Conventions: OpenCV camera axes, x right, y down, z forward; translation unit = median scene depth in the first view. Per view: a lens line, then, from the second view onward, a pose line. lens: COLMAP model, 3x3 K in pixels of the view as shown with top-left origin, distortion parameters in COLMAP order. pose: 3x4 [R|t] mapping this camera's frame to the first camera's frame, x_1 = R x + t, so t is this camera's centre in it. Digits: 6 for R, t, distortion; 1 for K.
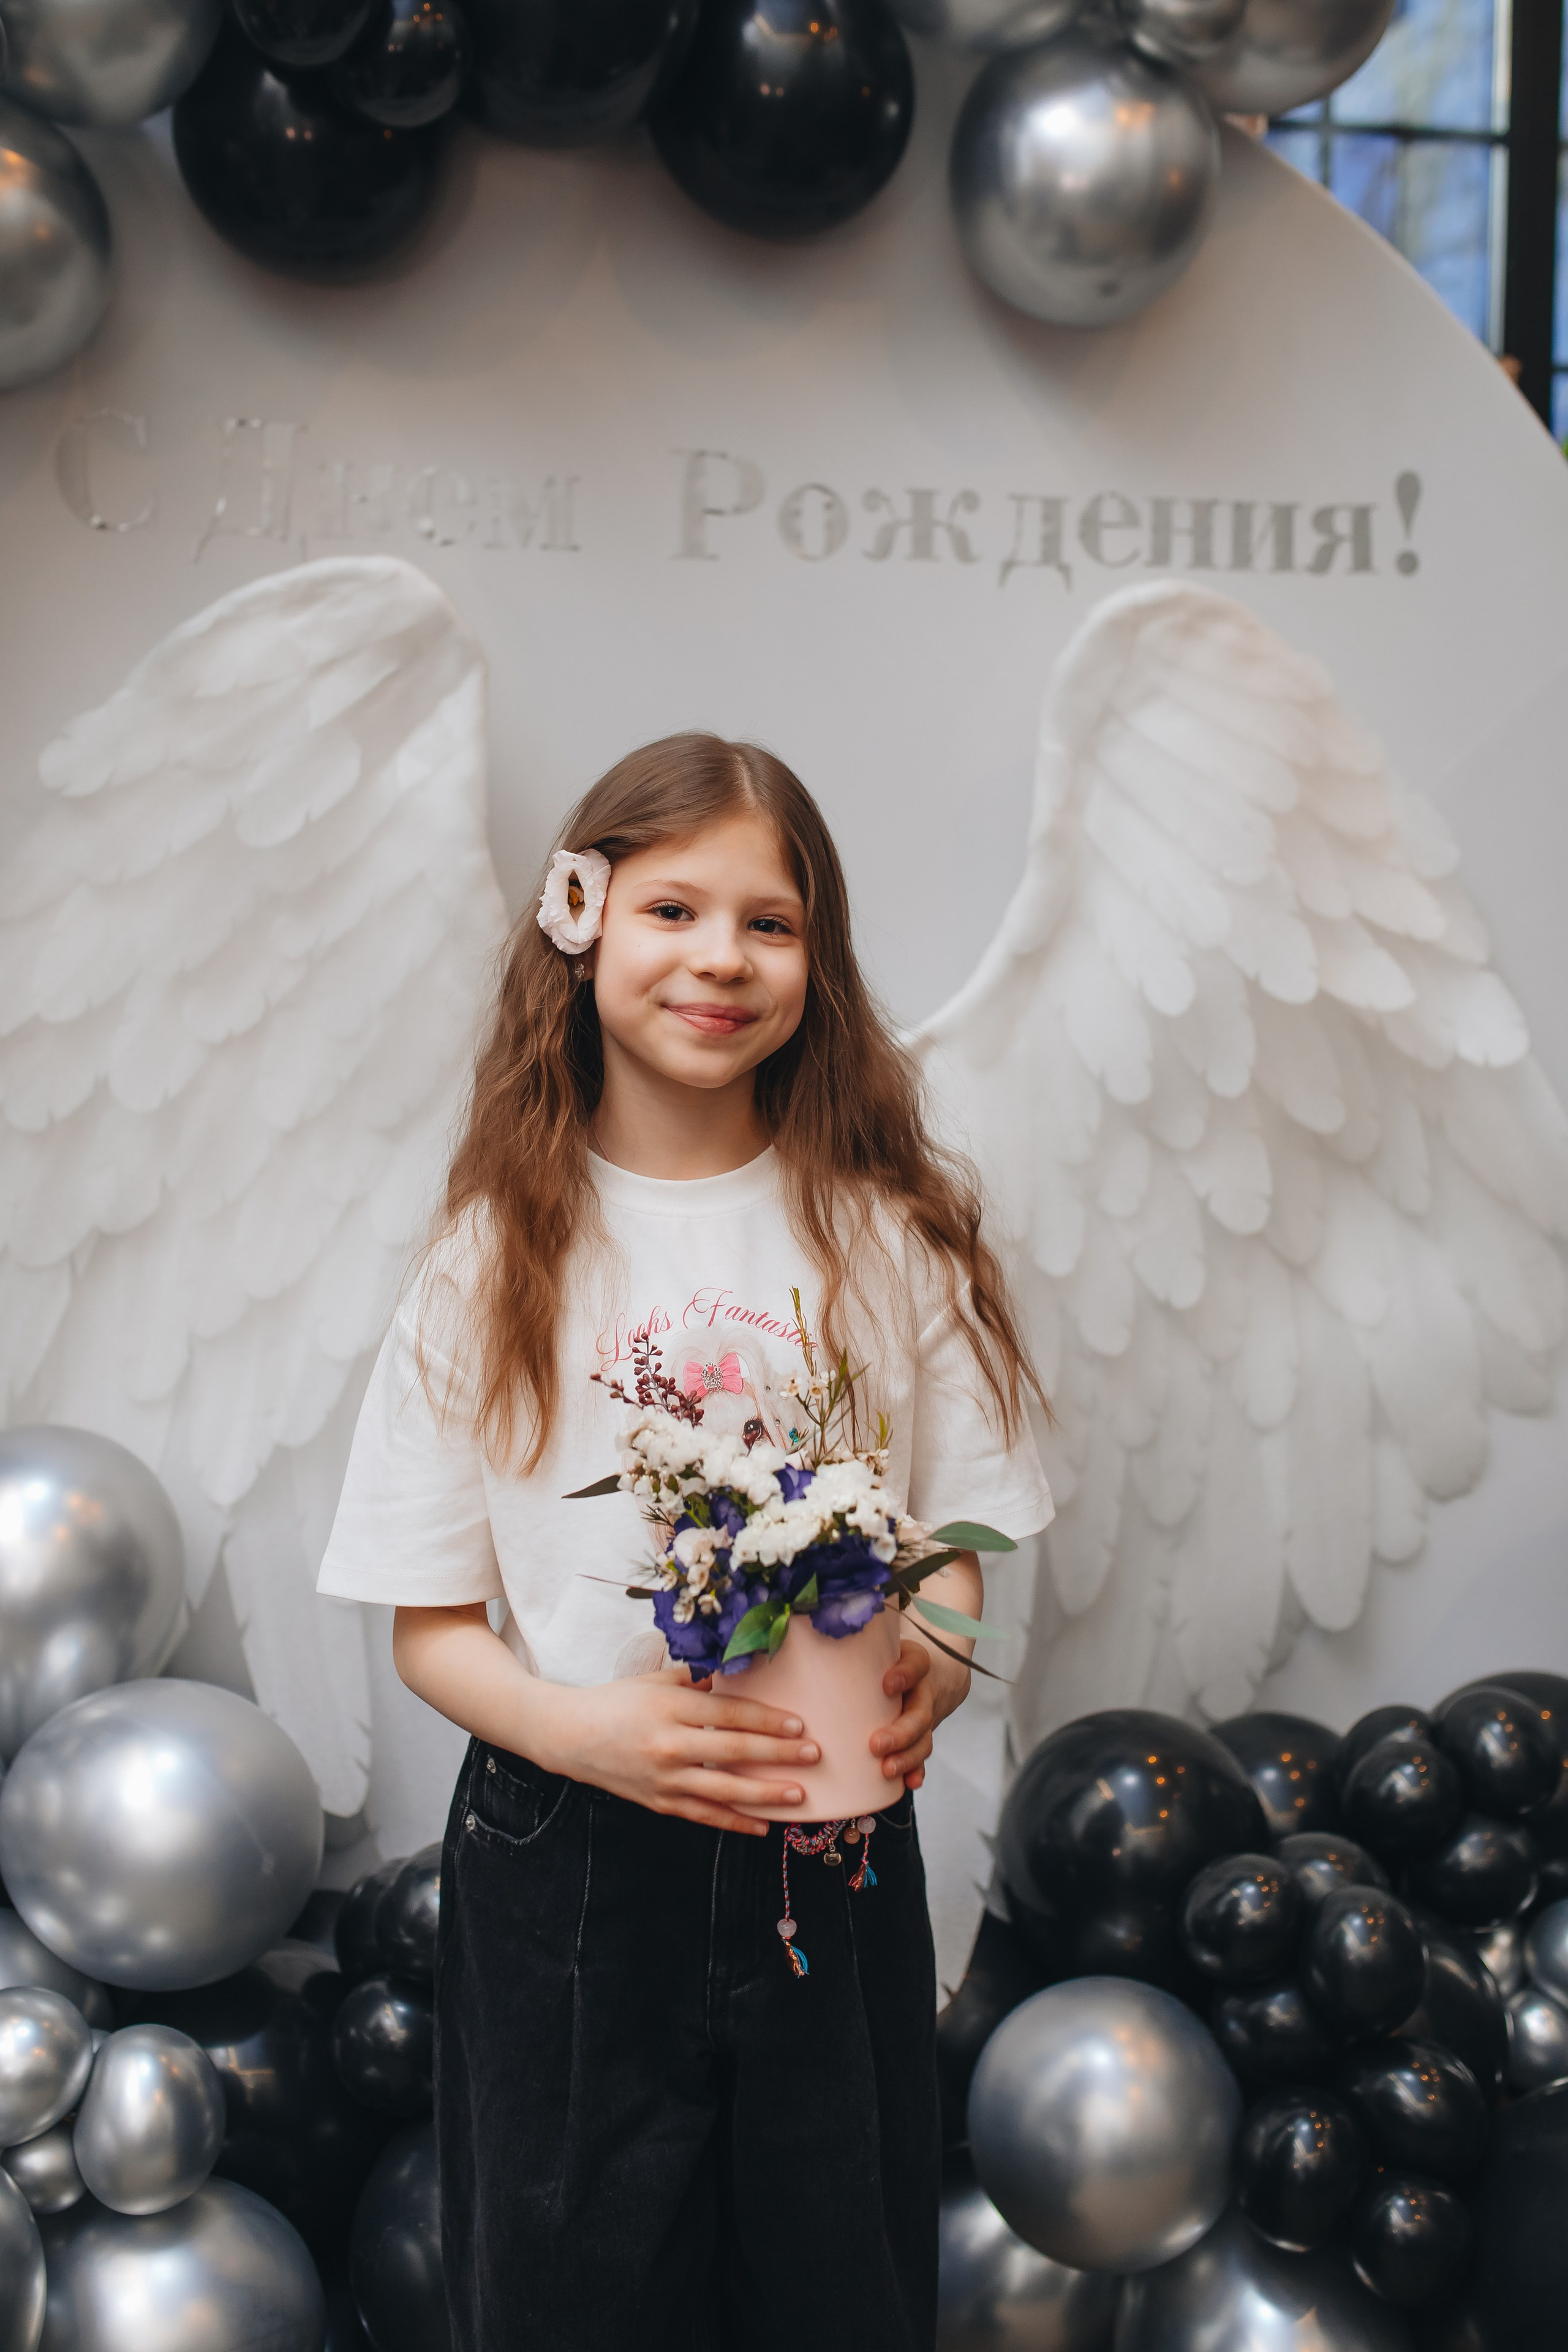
lens RADIAL K [[2385.4, 0, 783.6], [0, 2385.4, 1151.3], [0, 0, 1]] dist [-0.013402, 0.018209]
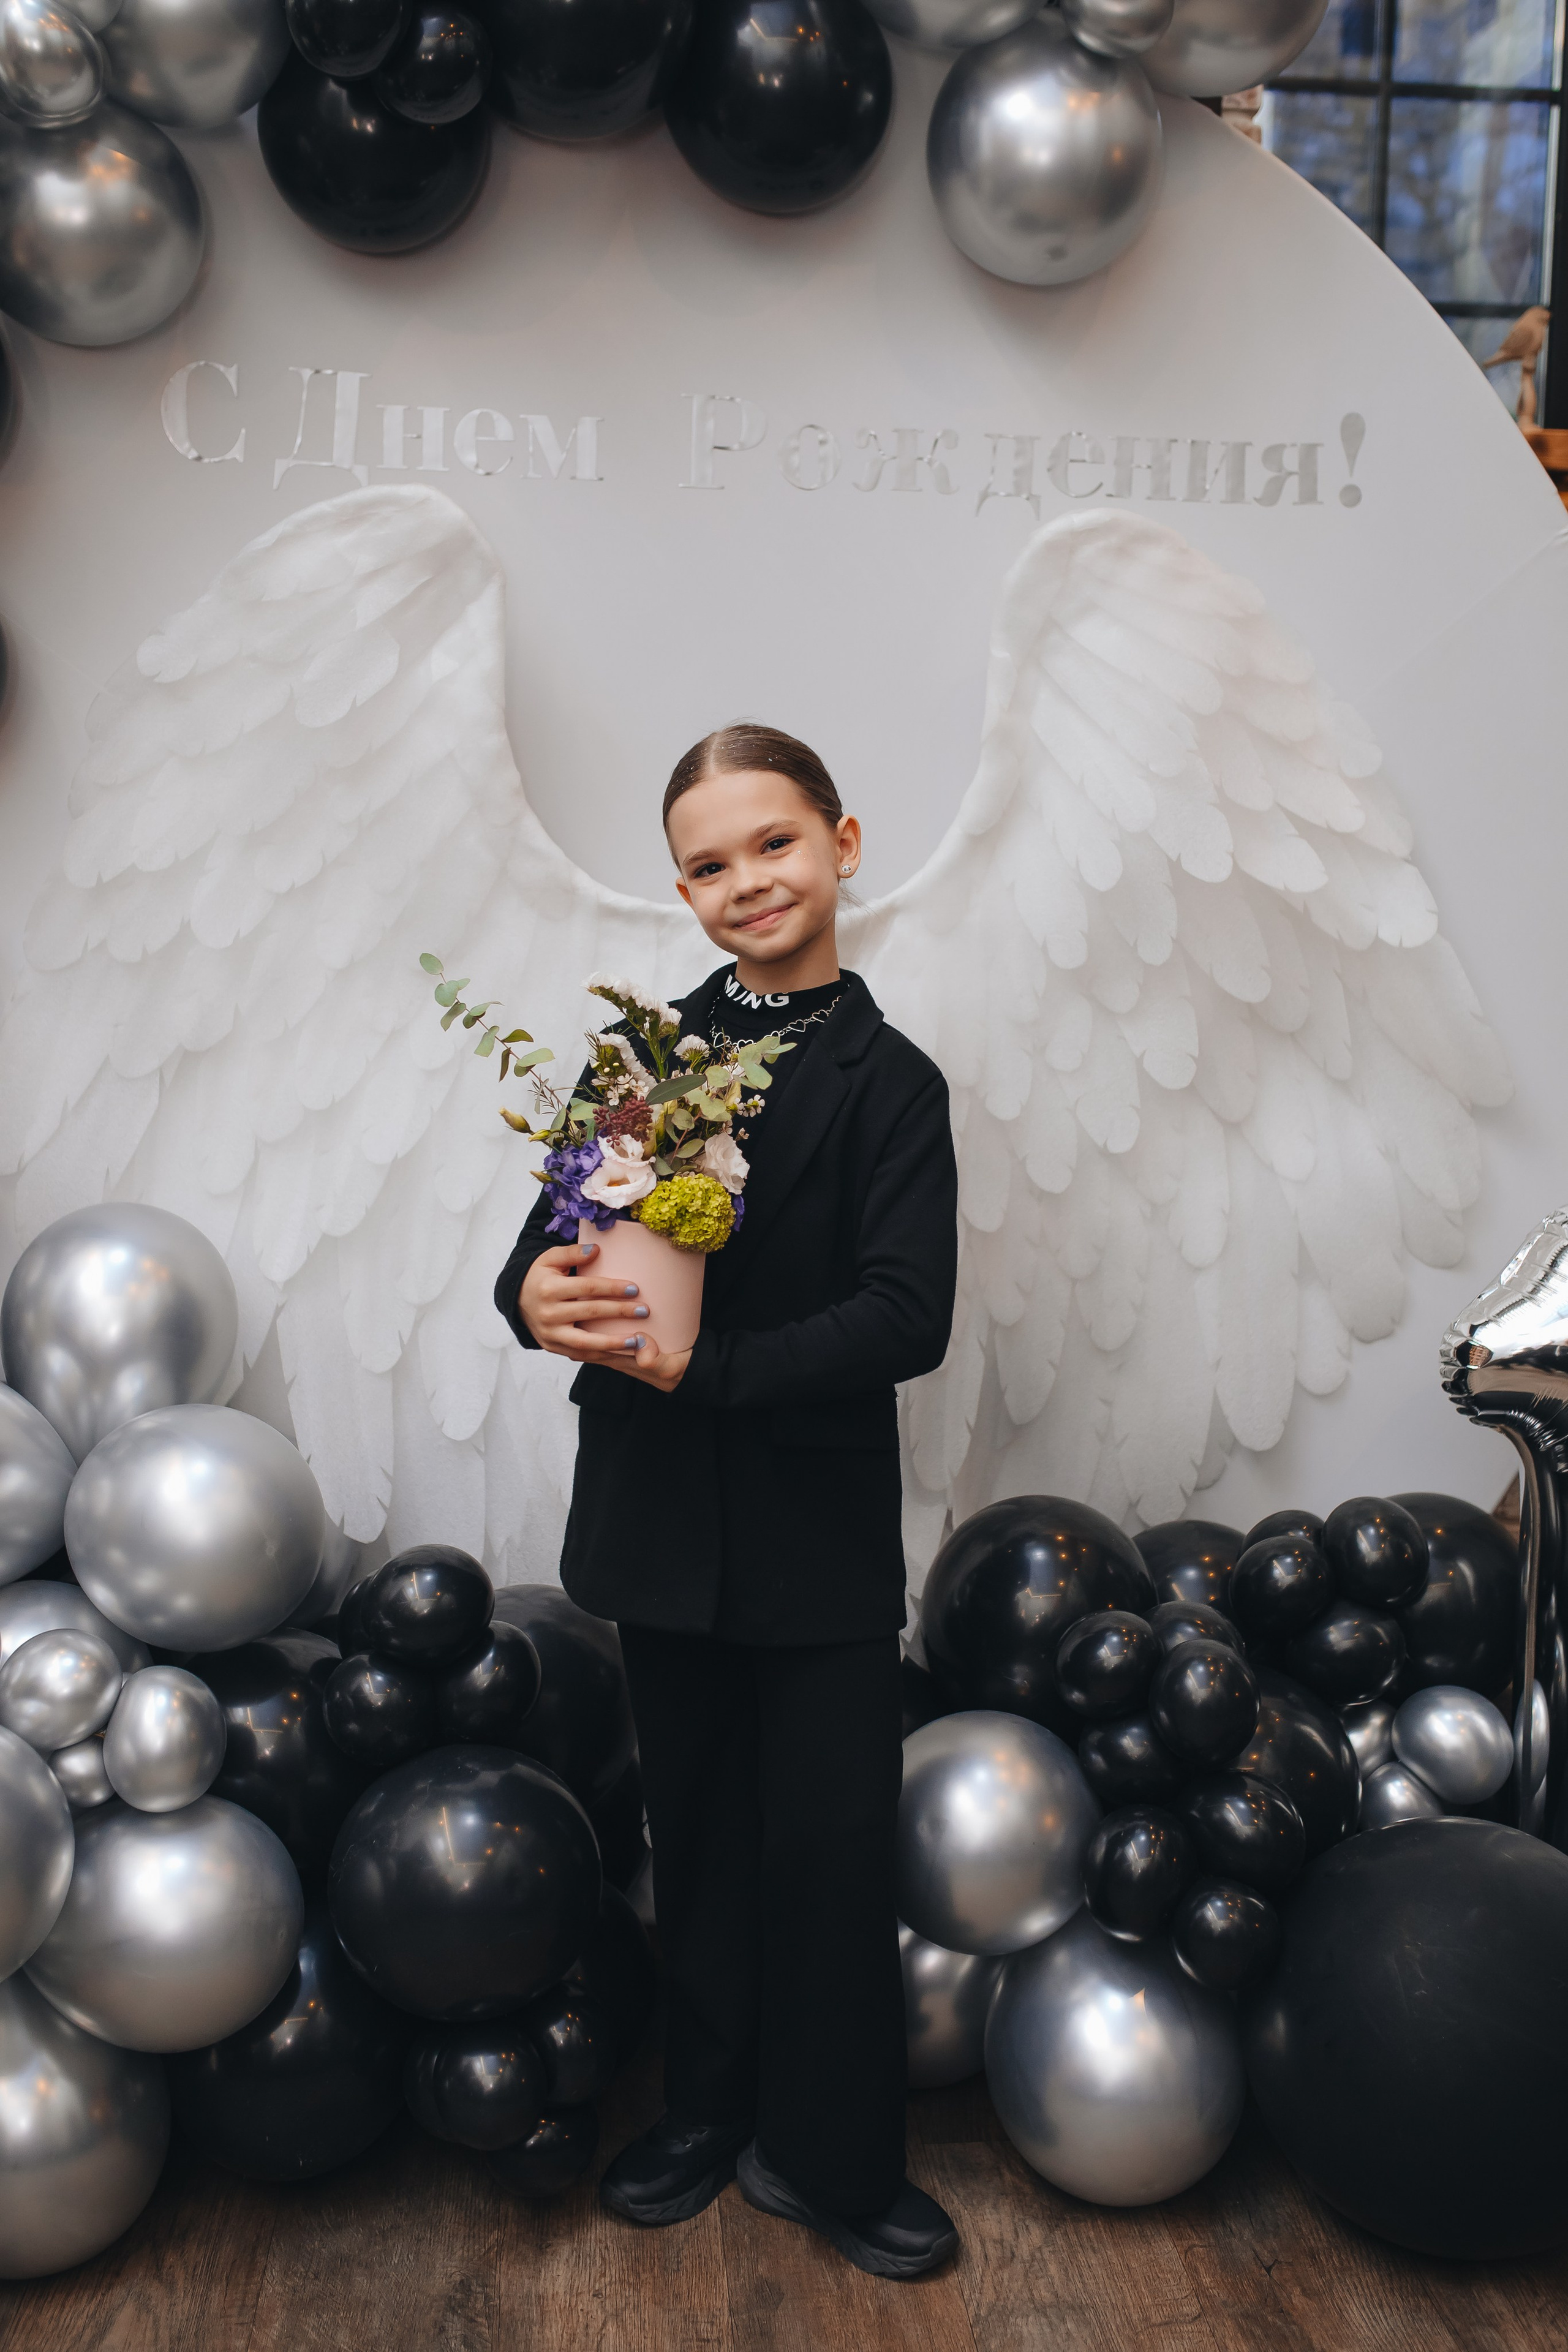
lens RADIAL K [[2420.4, 0, 779.0], [0, 2420.4, 1134.6], [0, 0, 1]] dist [-0.014140, 0.028405]
pose [[0.993108, 0.033440, -0.112334, 0.144993], [-0.032171, 0.999397, 0.013096, 0.049867], [0.112704, -0.009392, 0.993584, -0.170996]]
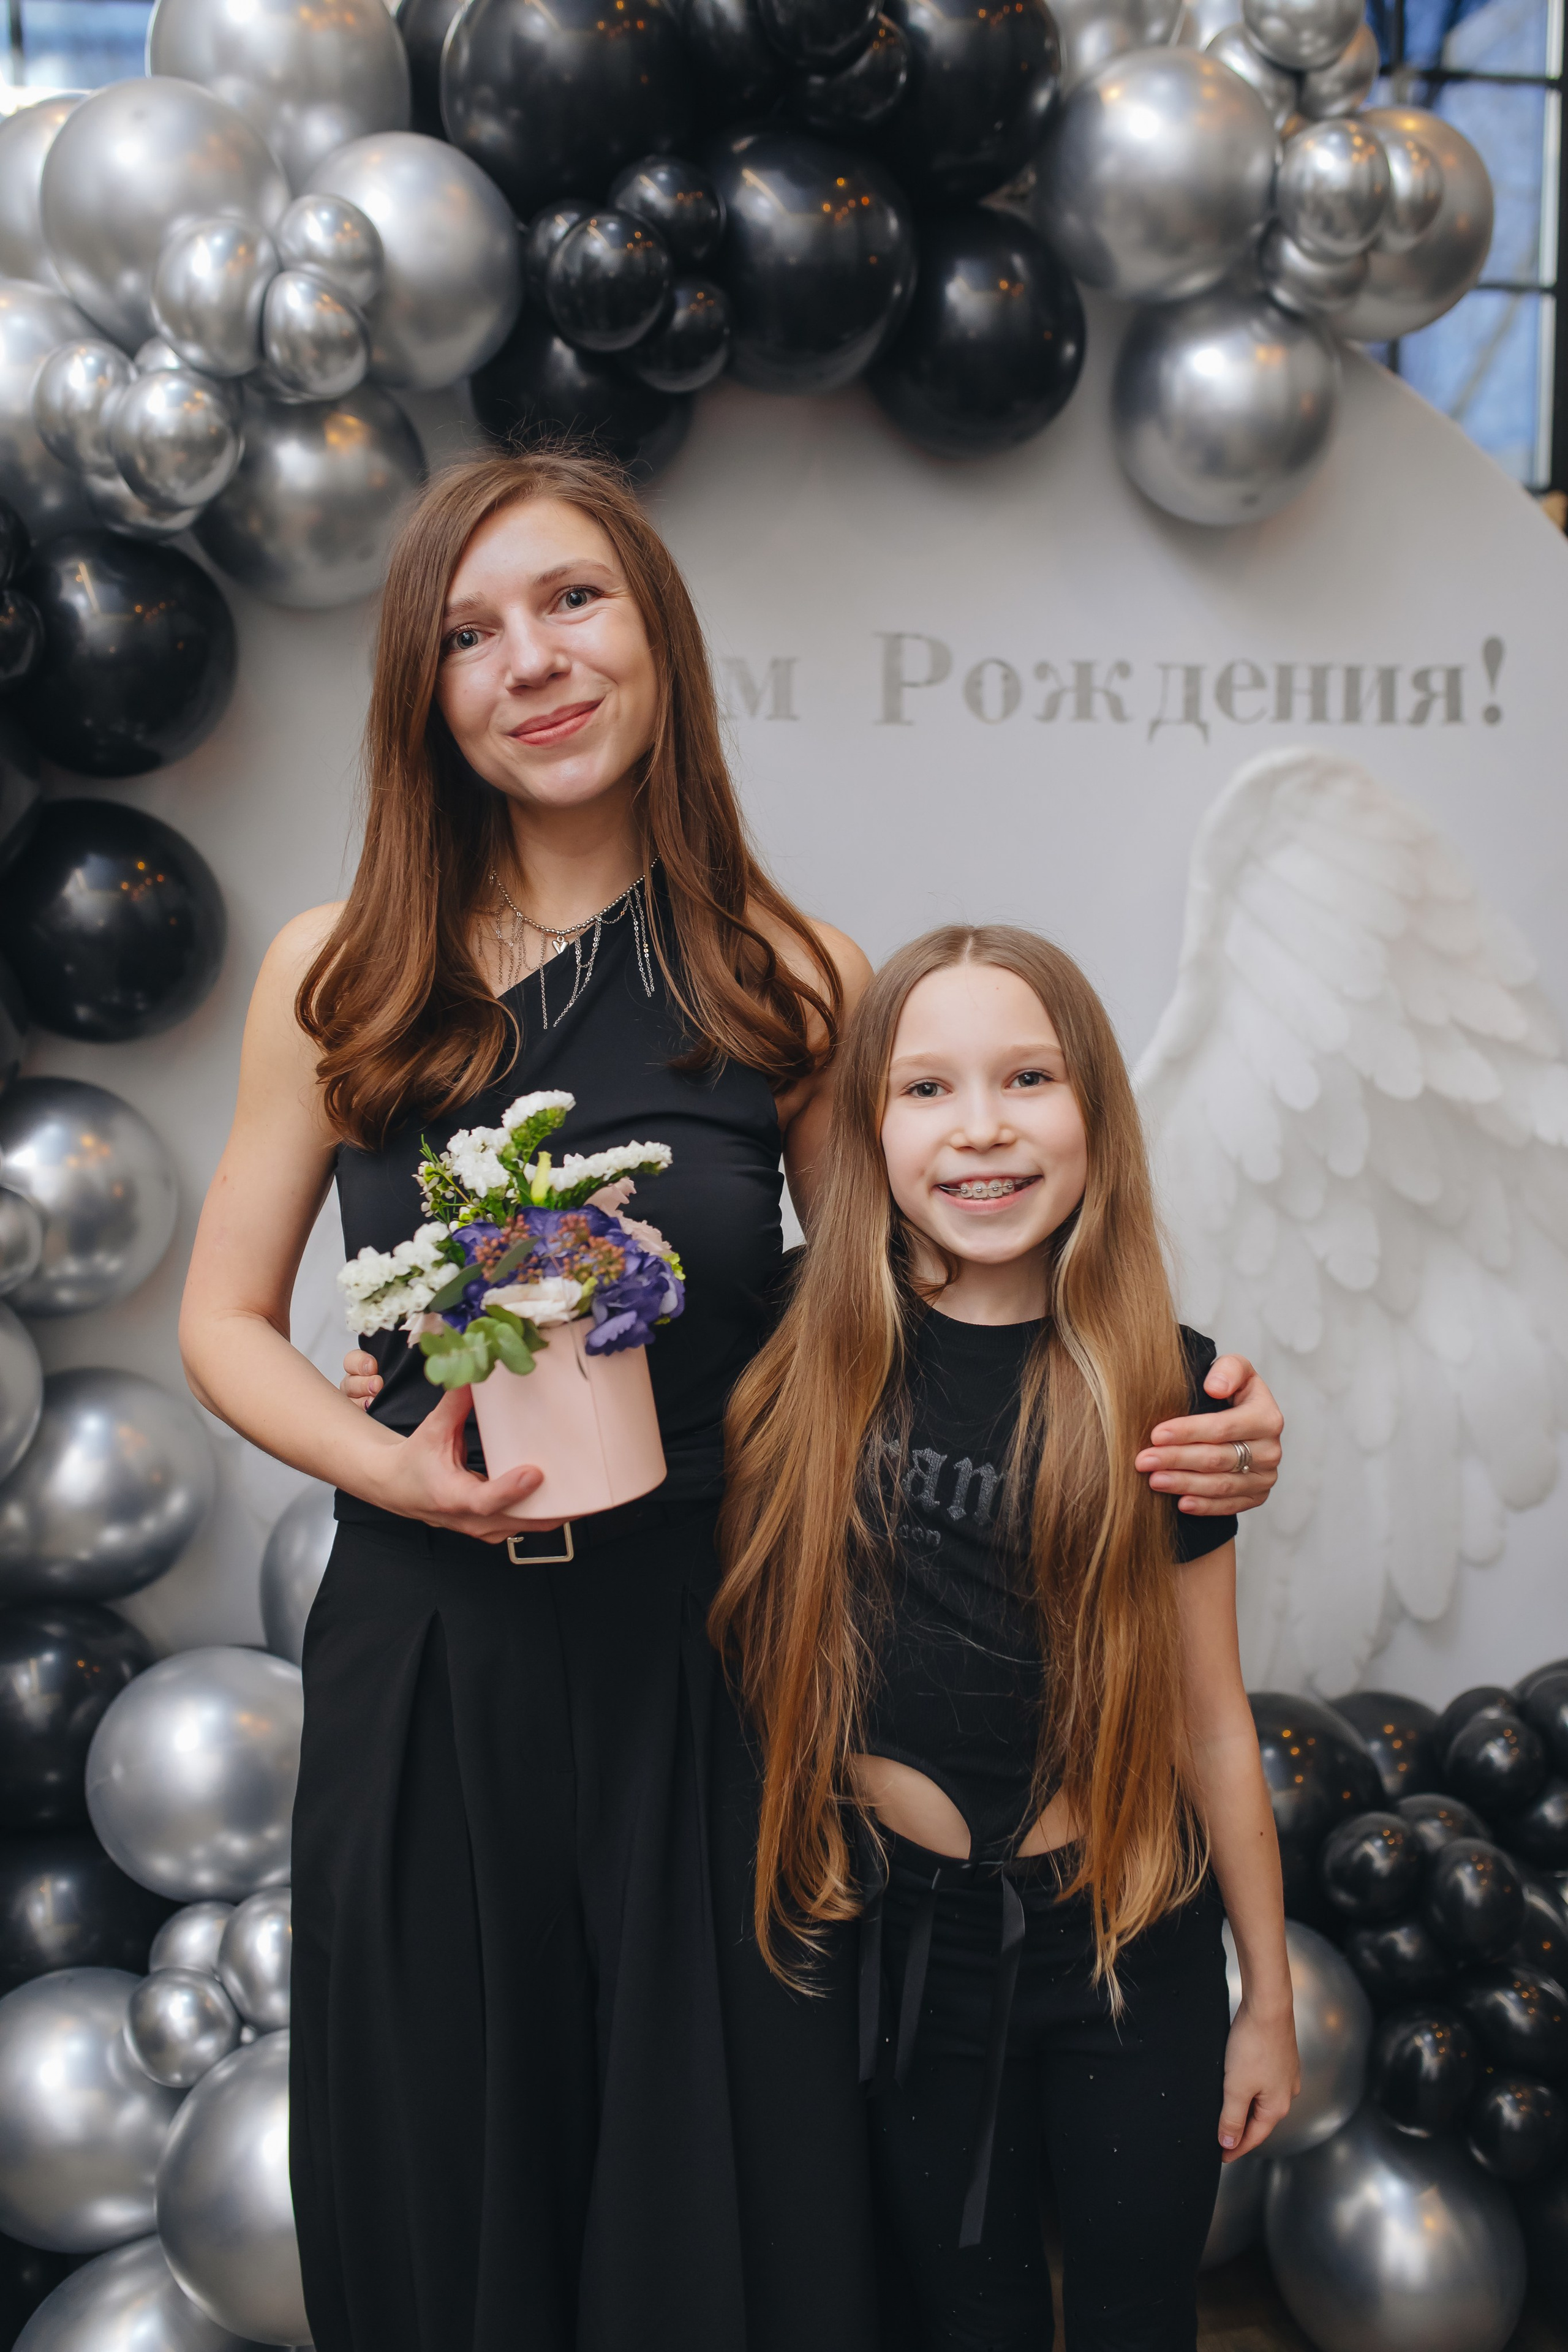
lens RADIAL K [[2283.0, 0, 784.0], [0, 2283.0, 1176.0], [0, 0, 1]] dist [-0.018176, 0.015675]
pose [[0.999957, -0.006901, -0.006255, -0.088274], [0.007027, 0.999770, 0.020270, -0.049270], [0.006113, -0.020313, 0.999775, -0.138393]]
